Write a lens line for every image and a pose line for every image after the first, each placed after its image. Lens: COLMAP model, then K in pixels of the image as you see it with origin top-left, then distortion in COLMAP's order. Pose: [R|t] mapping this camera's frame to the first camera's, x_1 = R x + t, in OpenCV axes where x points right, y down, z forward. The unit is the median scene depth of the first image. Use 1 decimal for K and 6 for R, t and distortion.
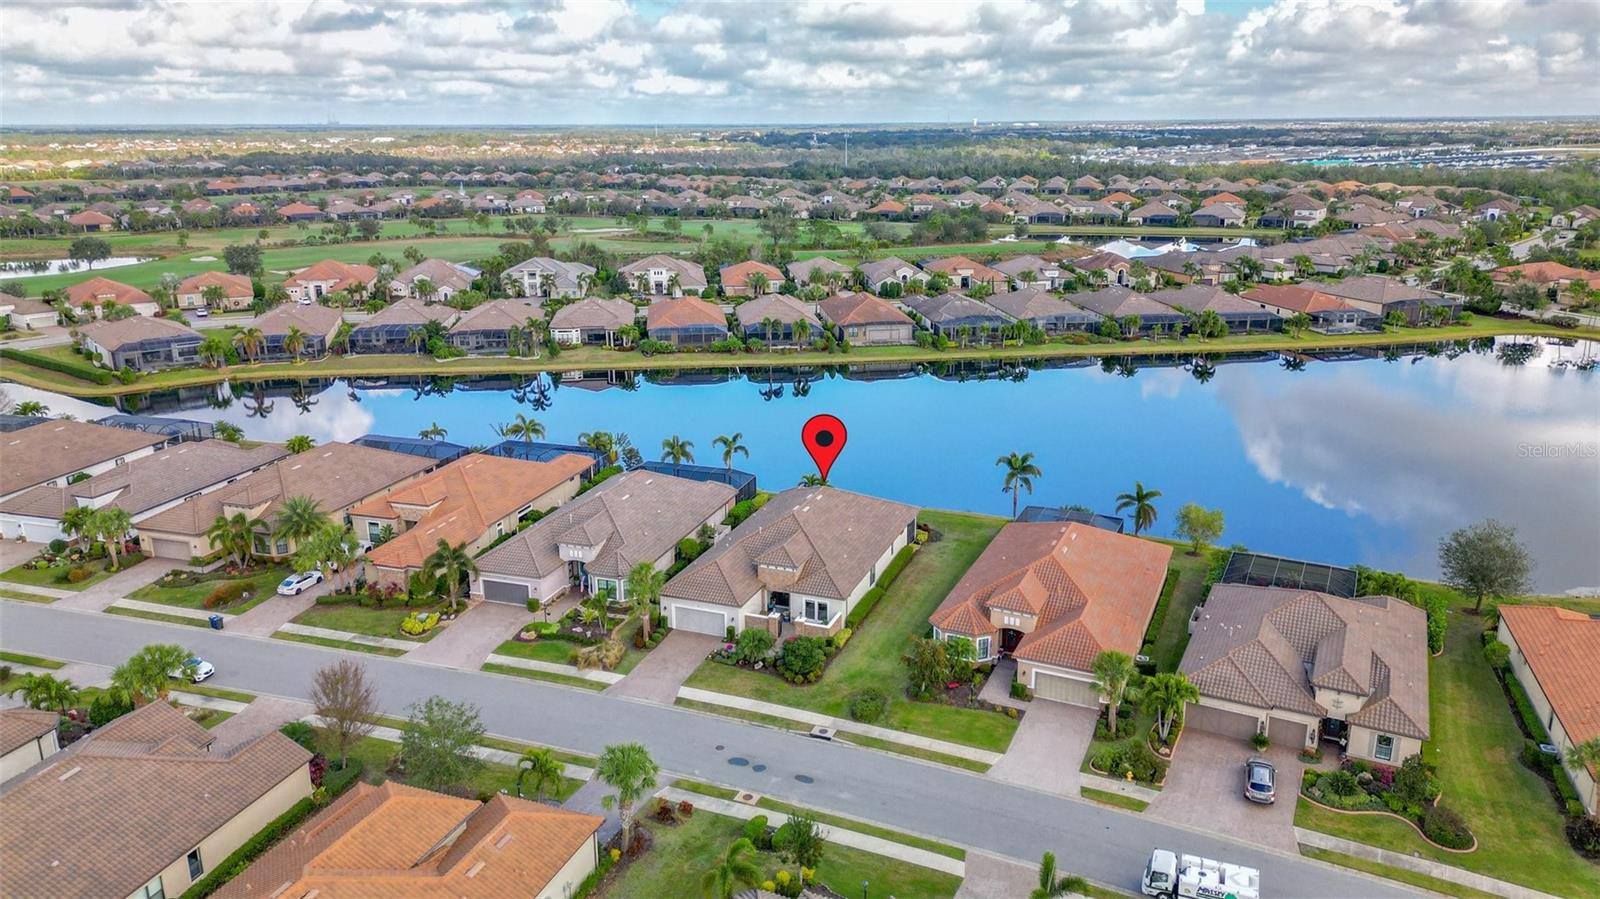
lens RADIAL K [[1098.7, 0, 807.3], [0, 1098.7, 457.3], [0, 0, 1]] dist [0.066674, -0.057679]
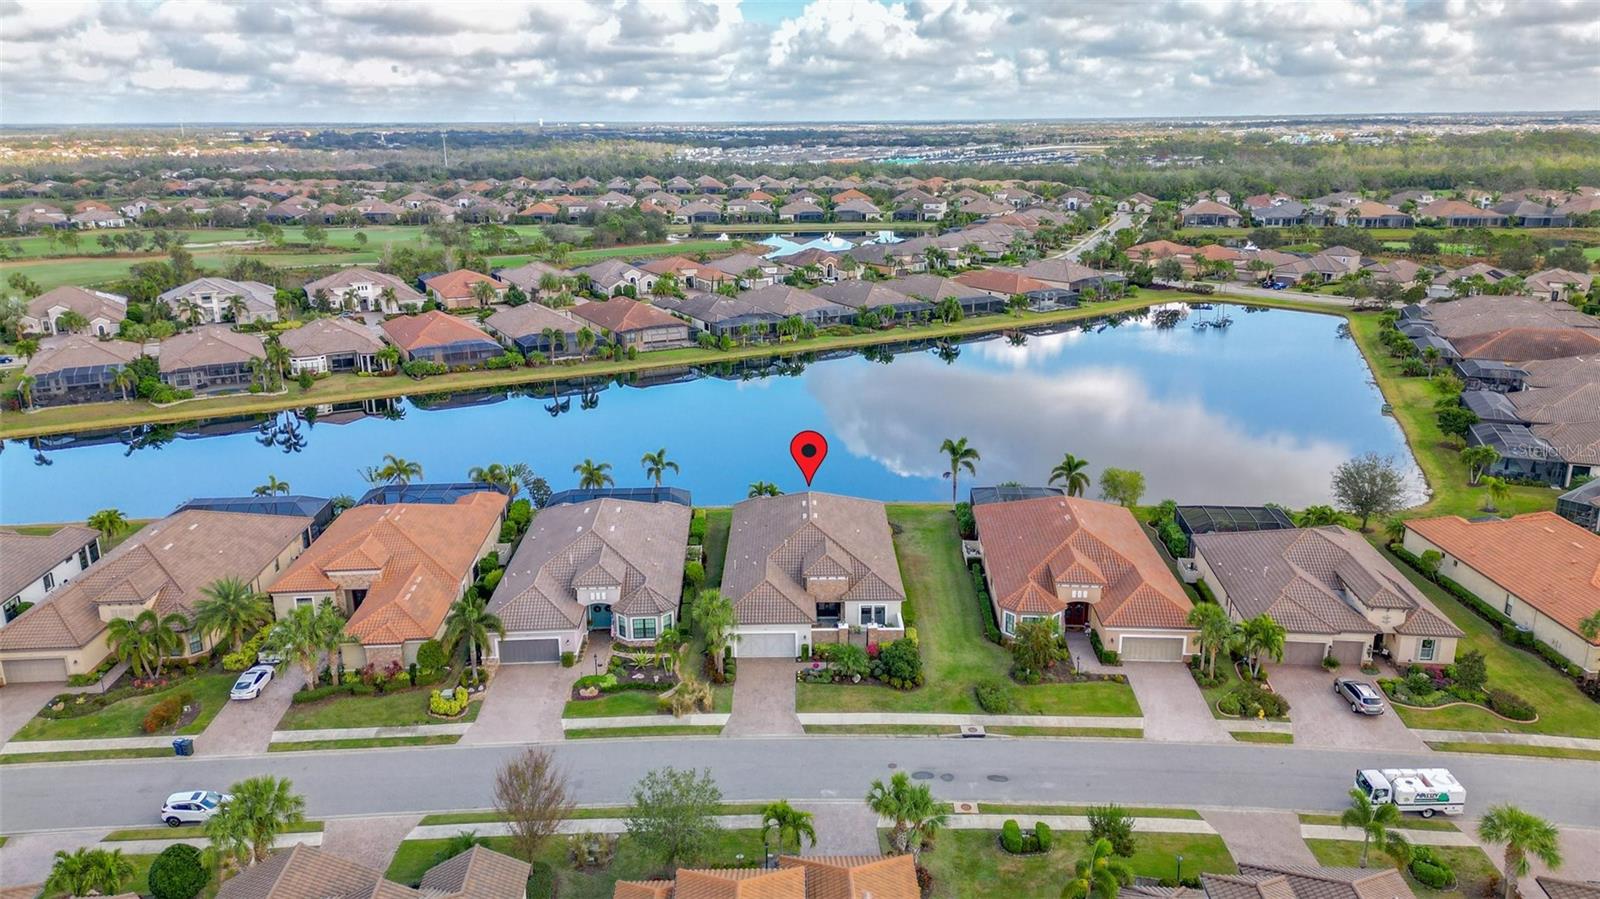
lens RADIAL K [[1098.7, 0, 807.0], [0, 1098.7, 456.7], [0, 0, 1]] dist [0.066674, -0.057679]
pose [[0.932945, -0.106870, 0.343792, -0.260553], [0.107257, 0.994069, 0.017953, -0.018175], [-0.343672, 0.020125, 0.938874, 0.064222]]
